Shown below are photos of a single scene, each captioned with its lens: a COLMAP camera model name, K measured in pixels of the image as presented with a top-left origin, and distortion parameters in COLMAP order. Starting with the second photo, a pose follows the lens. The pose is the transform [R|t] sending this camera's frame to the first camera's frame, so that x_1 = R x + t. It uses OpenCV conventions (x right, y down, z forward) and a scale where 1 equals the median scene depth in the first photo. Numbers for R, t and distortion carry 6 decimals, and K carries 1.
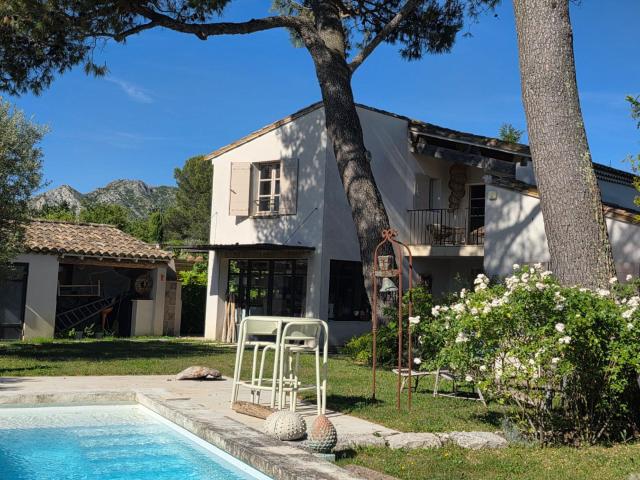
lens RADIAL K [[552.4, 0, 320.0], [0, 552.4, 240.0], [0, 0, 1]] dist [-0.010055, -0.006632]
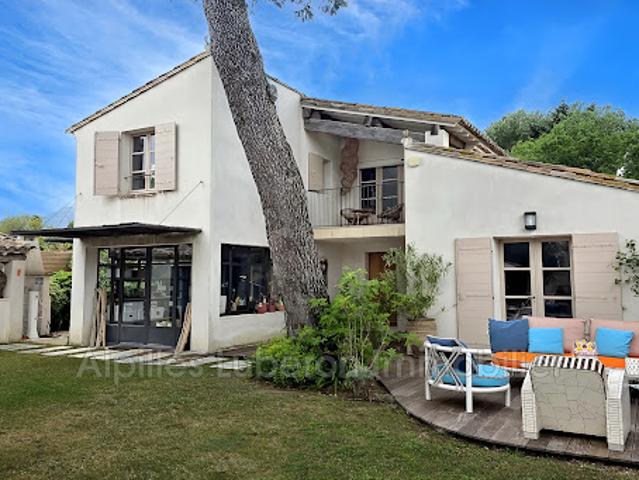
lens RADIAL K [[551.5, 0, 319.5], [0, 551.5, 240.0], [0, 0, 1]] dist [-0.010055, -0.006632]
pose [[0.977936, -0.026346, 0.207238, -0.005225], [0.021146, 0.999404, 0.027270, 0.007272], [-0.207833, -0.022286, 0.977910, 0.117306]]
